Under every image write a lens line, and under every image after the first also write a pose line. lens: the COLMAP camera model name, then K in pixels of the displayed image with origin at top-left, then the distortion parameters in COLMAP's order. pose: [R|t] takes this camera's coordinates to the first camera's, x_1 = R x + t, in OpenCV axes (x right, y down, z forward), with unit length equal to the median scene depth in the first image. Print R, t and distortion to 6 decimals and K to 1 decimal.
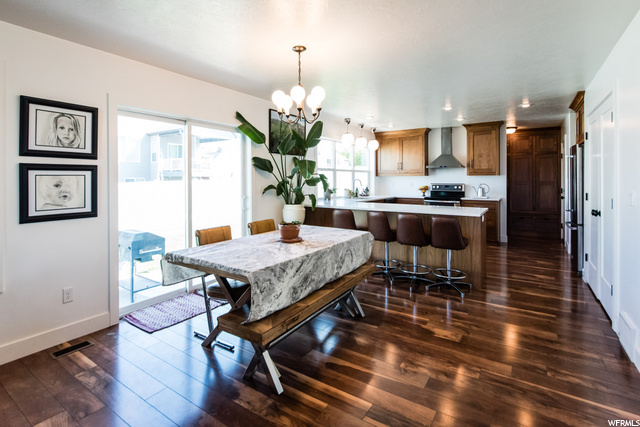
lens RADIAL K [[300.9, 0, 339.2], [0, 300.9, 179.7], [0, 0, 1]] dist [0.000521, -0.000425]
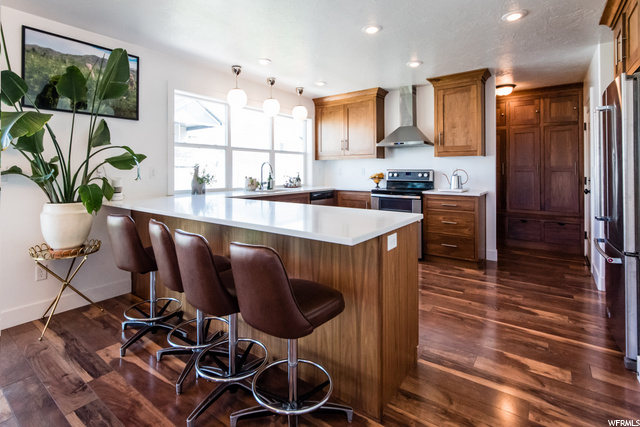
lens RADIAL K [[300.9, 0, 338.4], [0, 300.9, 169.5], [0, 0, 1]] dist [0.000521, -0.000425]
pose [[0.998831, 0.000327, -0.048328, 0.236432], [-0.000566, 0.999988, -0.004940, 0.016398], [0.048325, 0.004961, 0.998819, 0.321431]]
